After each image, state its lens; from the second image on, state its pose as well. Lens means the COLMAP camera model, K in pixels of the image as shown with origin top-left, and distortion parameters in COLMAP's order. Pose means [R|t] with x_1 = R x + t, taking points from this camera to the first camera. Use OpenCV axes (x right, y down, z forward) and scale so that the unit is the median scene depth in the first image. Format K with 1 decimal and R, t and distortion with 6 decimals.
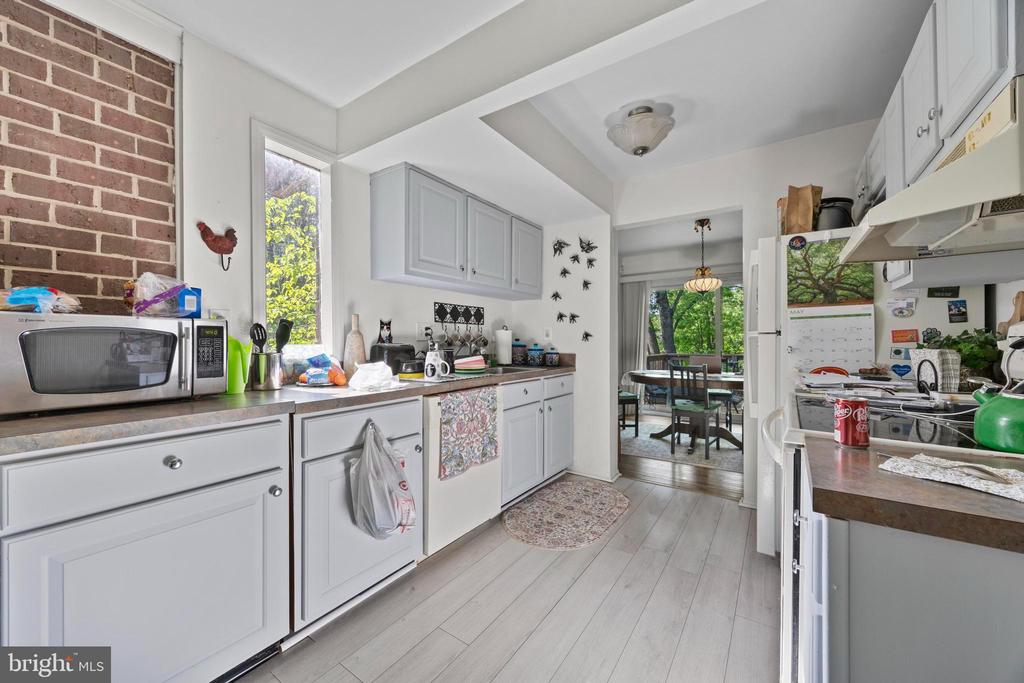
lens RADIAL K [[388.8, 0, 512.8], [0, 388.8, 340.6], [0, 0, 1]] dist [-0.003018, 0.000032]
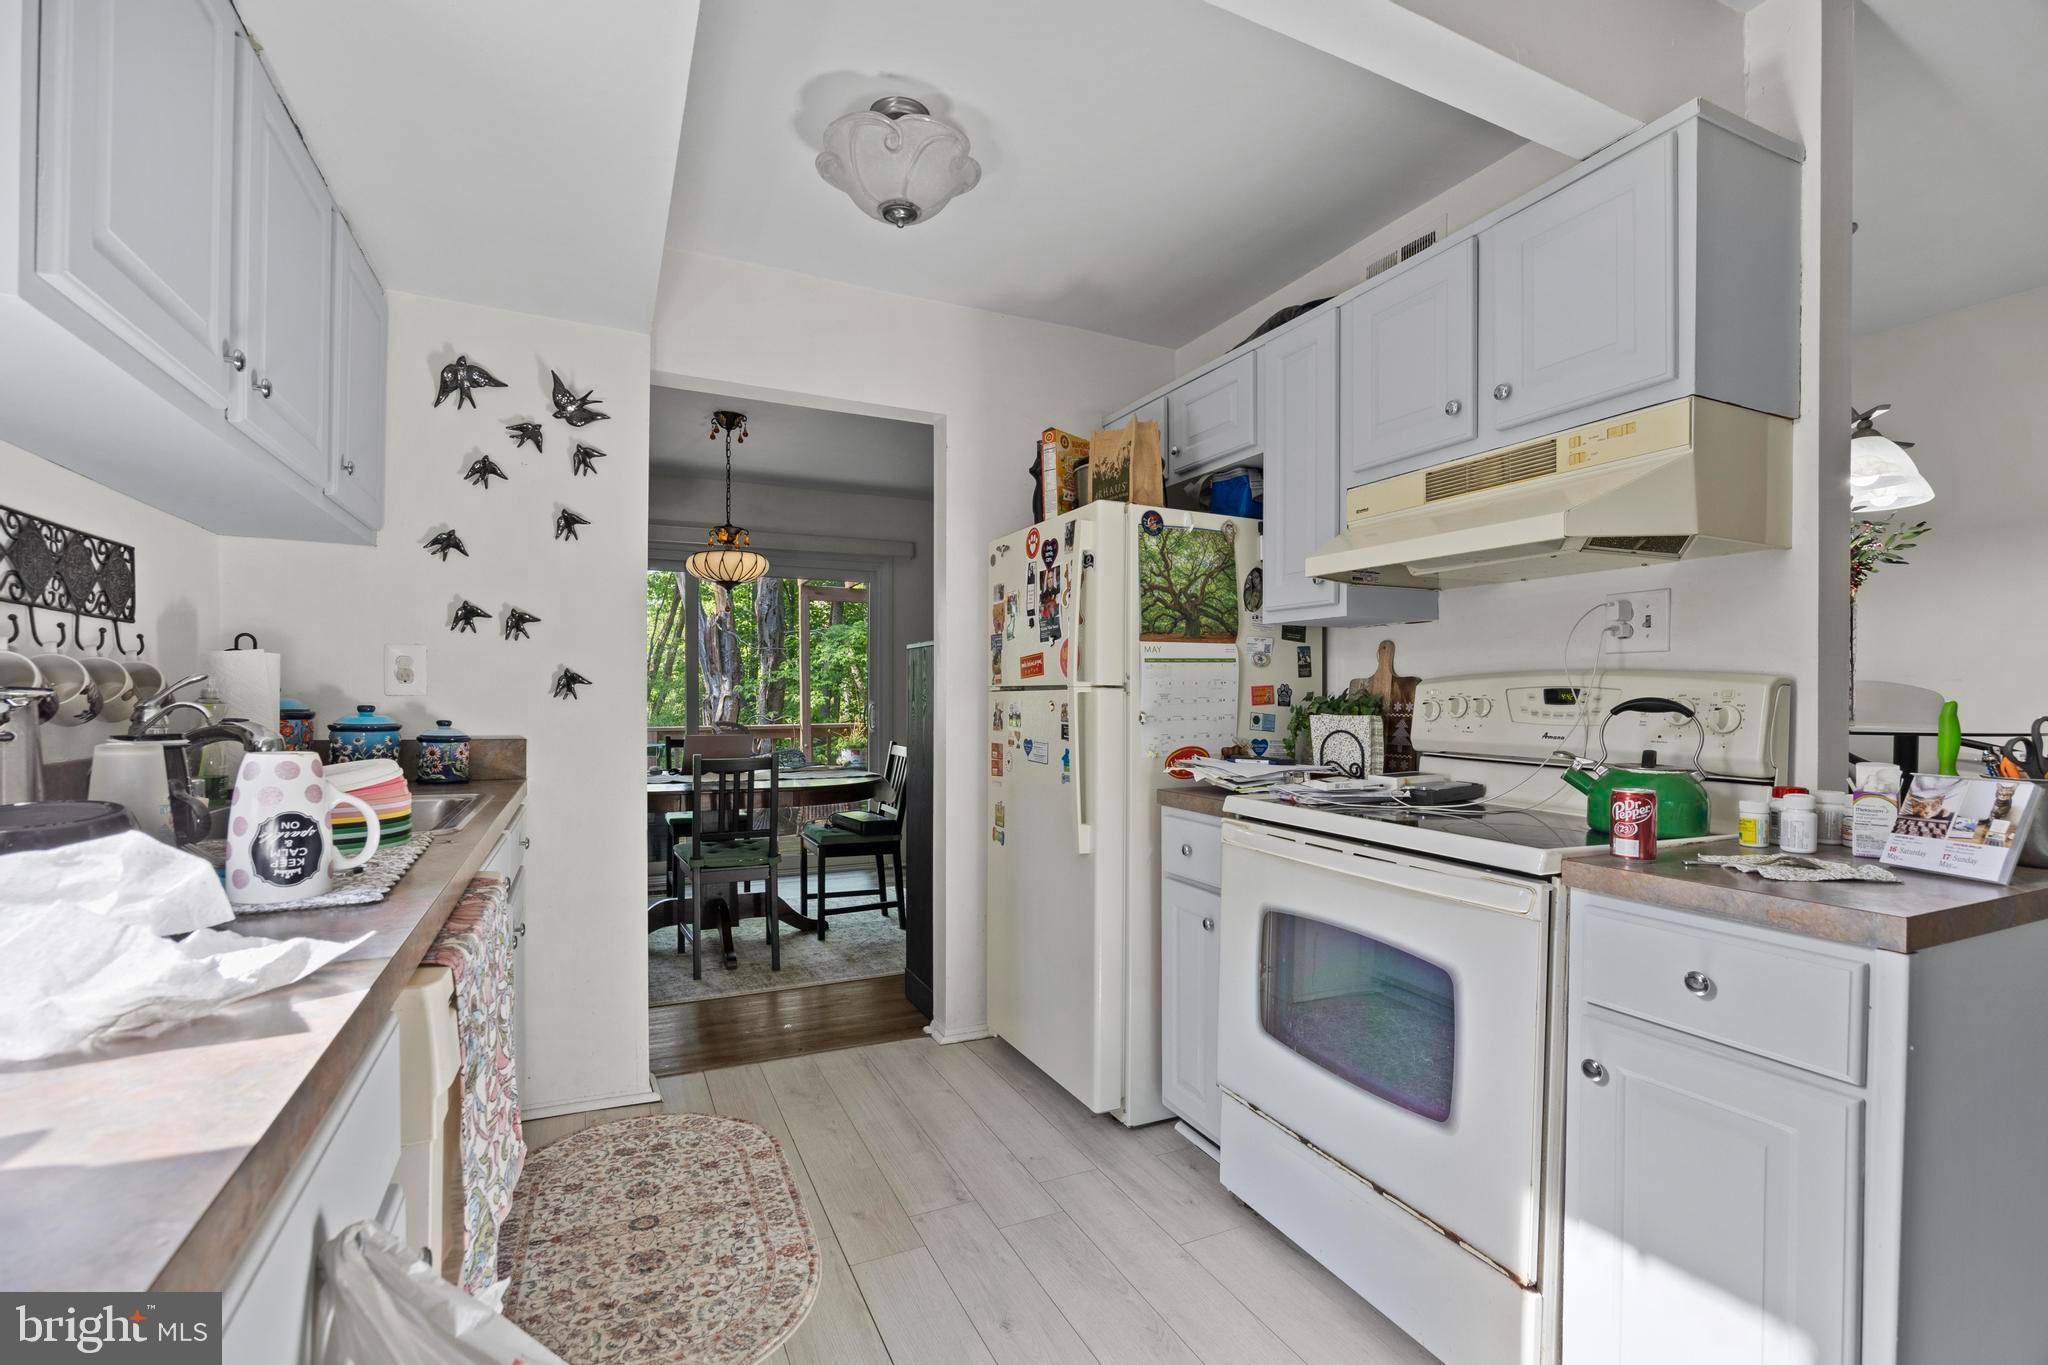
lens RADIAL K [[897.7, 0, 1019.5], [0, 897.7, 711.2], [0, 0, 1]] dist [-0.014567, -0.000126]
pose [[0.505259, -0.006340, 0.862945, -0.385387], [-0.007858, 0.999898, 0.011947, 0.000236], [-0.862932, -0.012817, 0.505157, 0.437669]]
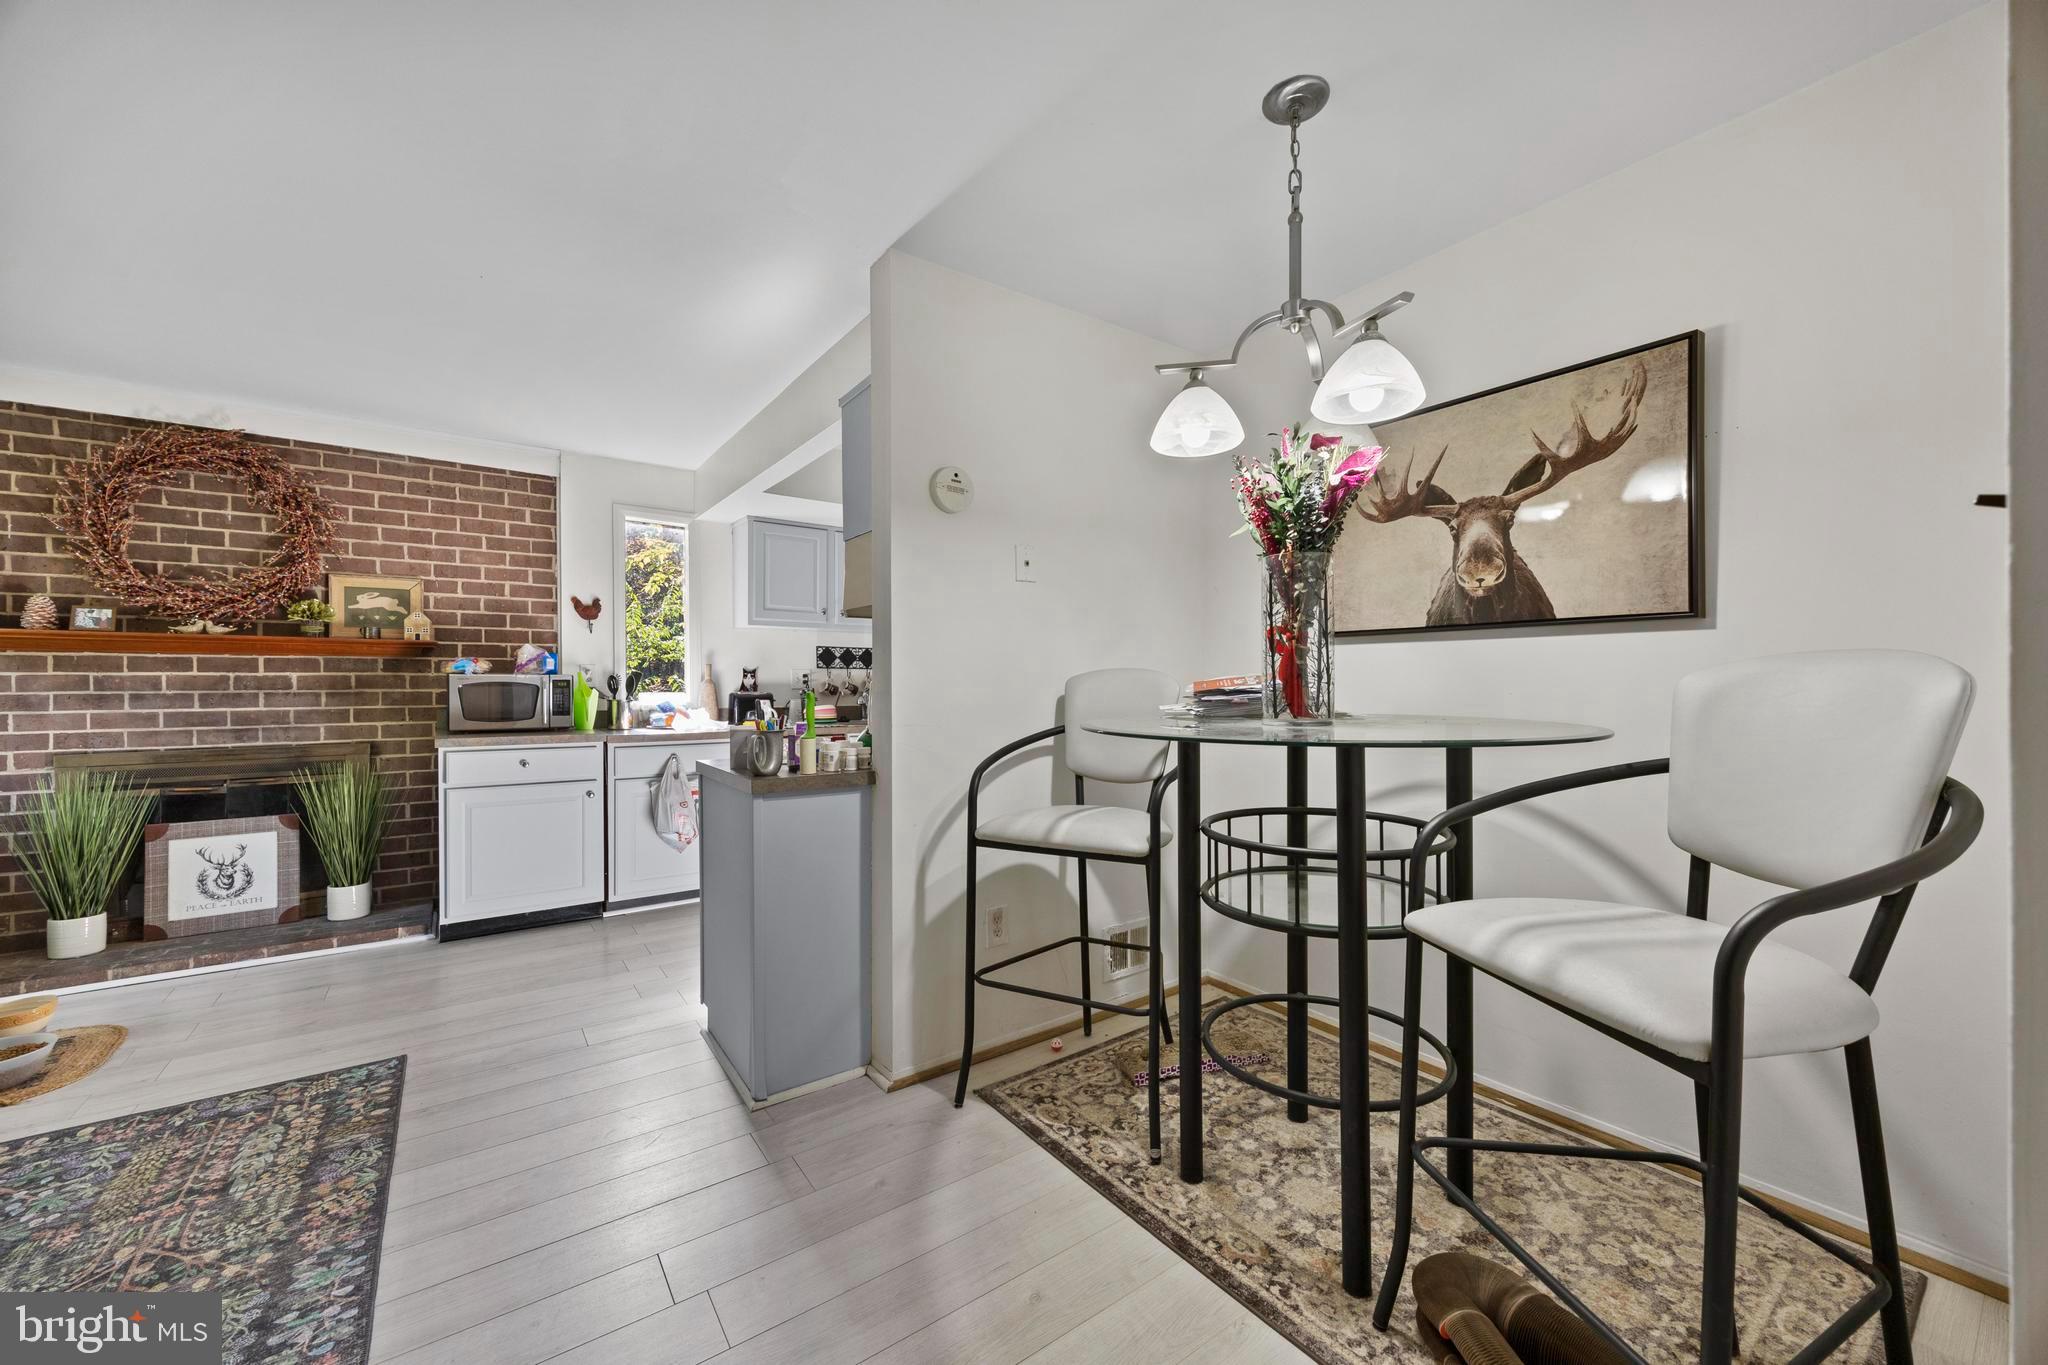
lens RADIAL K [[775.7, 0, 1022.0], [0, 775.7, 691.3], [0, 0, 1]] dist [-0.003313, 0.000029]
pose [[0.941003, 0.004701, -0.338365, 1.091119], [-0.002005, 0.999963, 0.008315, -0.012848], [0.338392, -0.007146, 0.940978, -0.680716]]
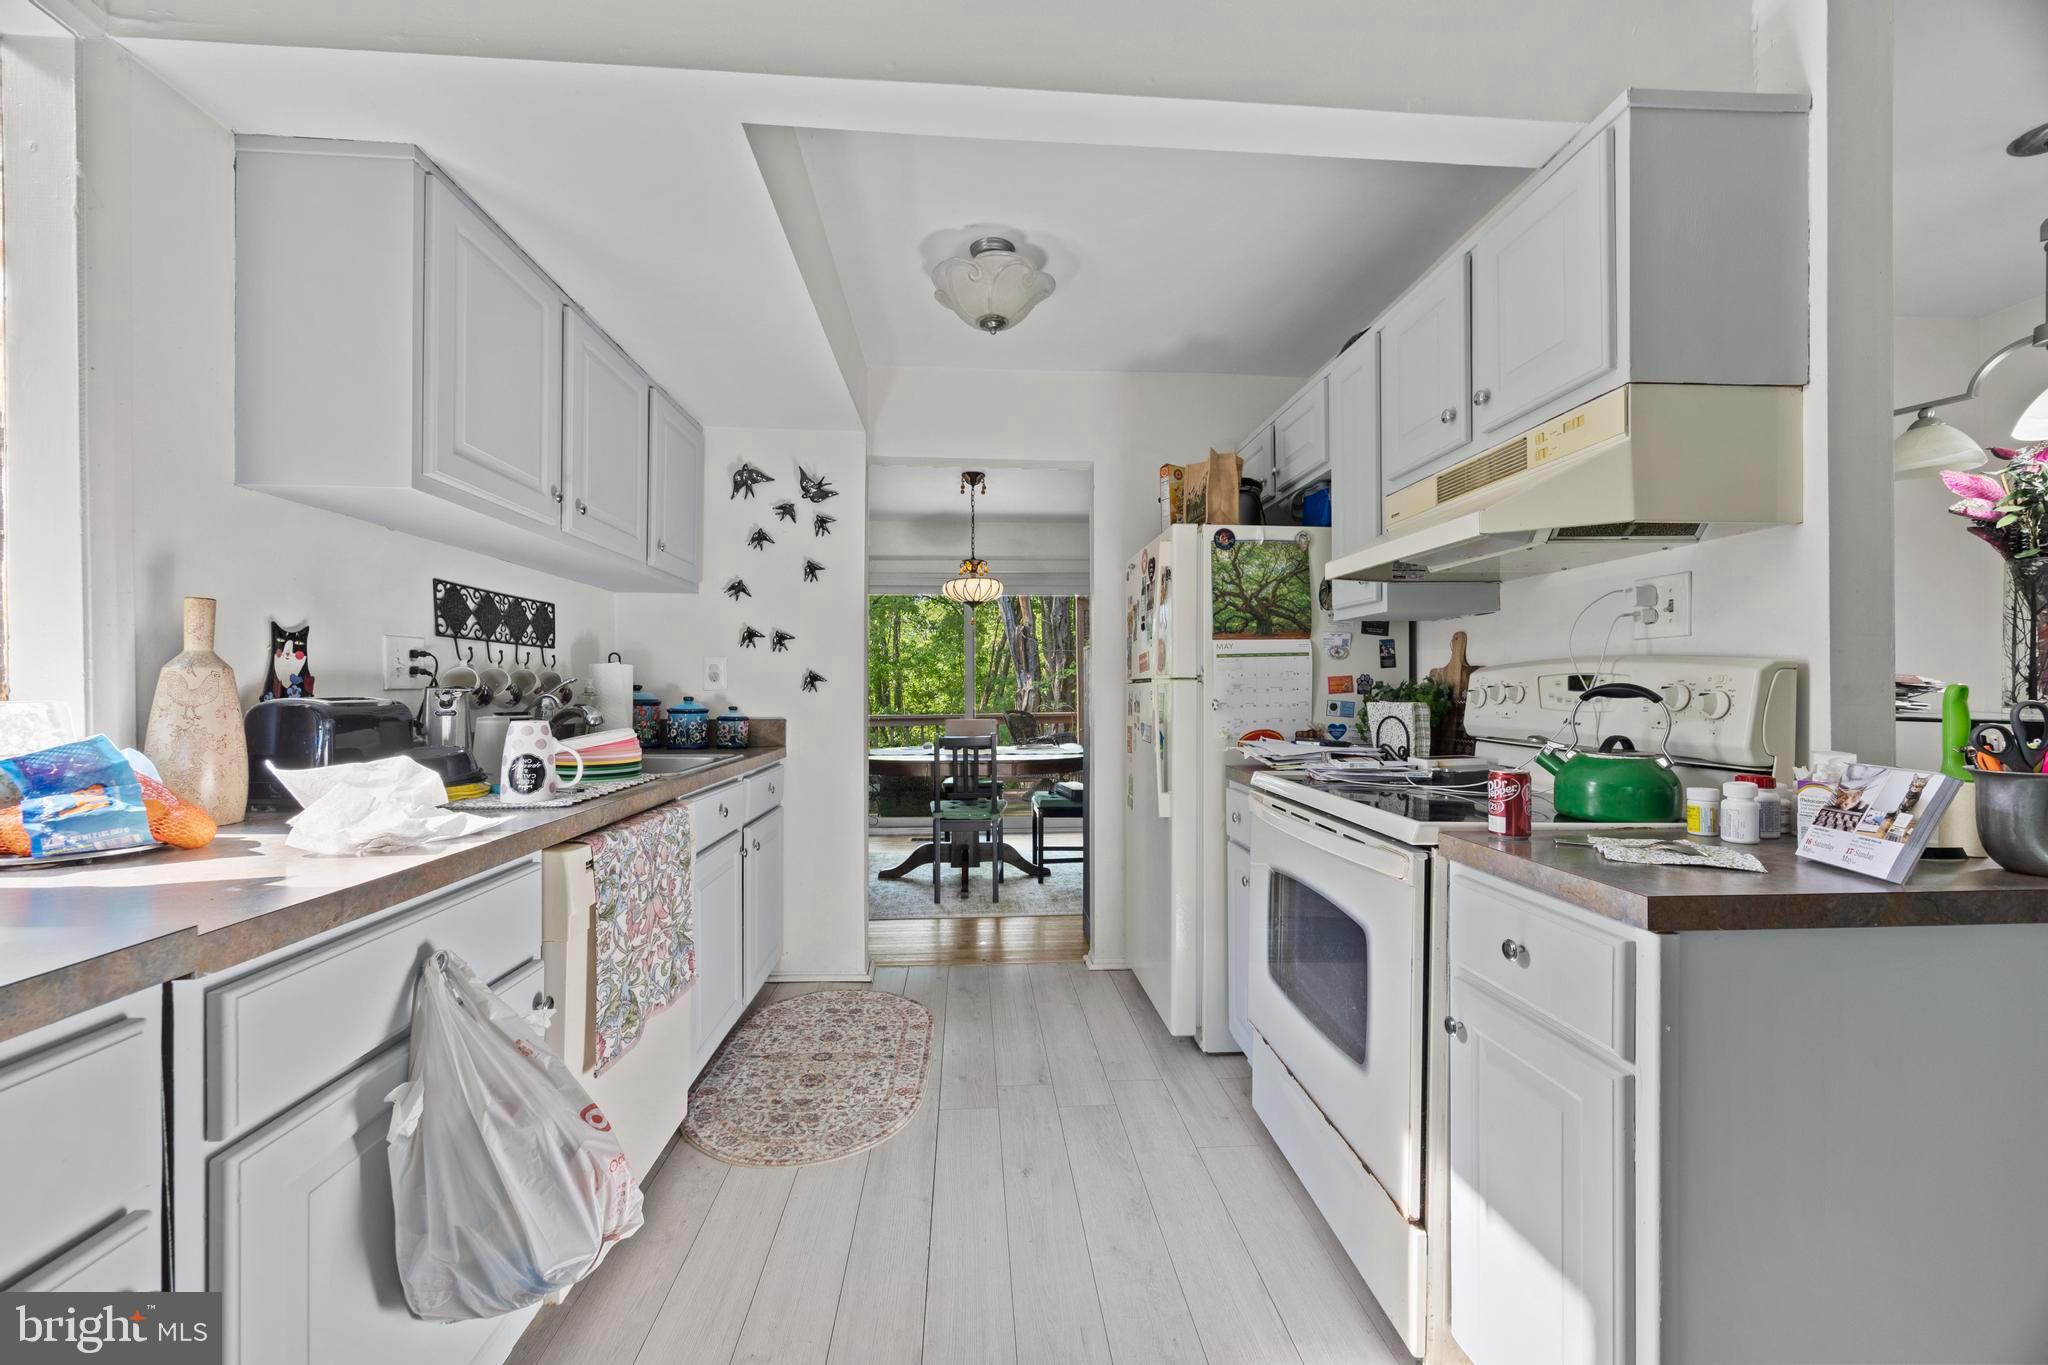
lens RADIAL K [[775.7, 0, 1022.0], [0, 775.7, 691.3], [0, 0, 1]] dist [-0.003313, 0.000029]
pose [[0.784997, 0.001162, 0.619499, -0.277225], [-0.001778, 0.999998, 0.000377, 0.000886], [-0.619498, -0.001397, 0.784997, 0.165786]]
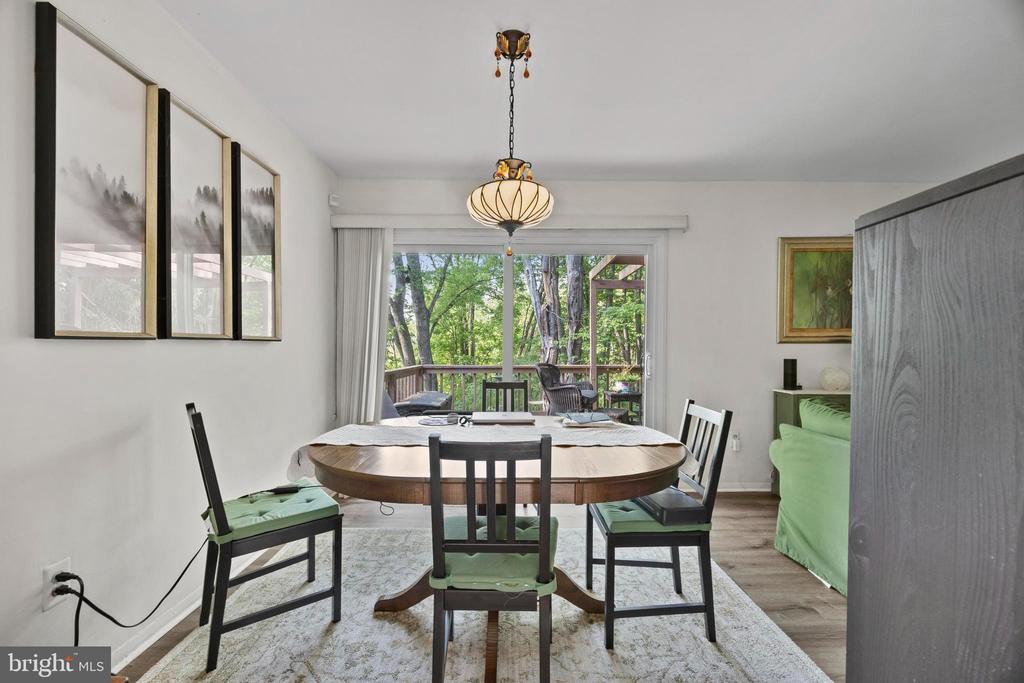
lens RADIAL K [[392.0, 0, 510.9], [0, 392.0, 345.7], [0, 0, 1]] dist [-0.001369, 0.000064]
pose [[0.826125, 0.012527, 0.563348, 0.516858], [-0.012653, 0.999913, -0.003680, -0.004310], [-0.563345, -0.004088, 0.826211, 1.298433]]
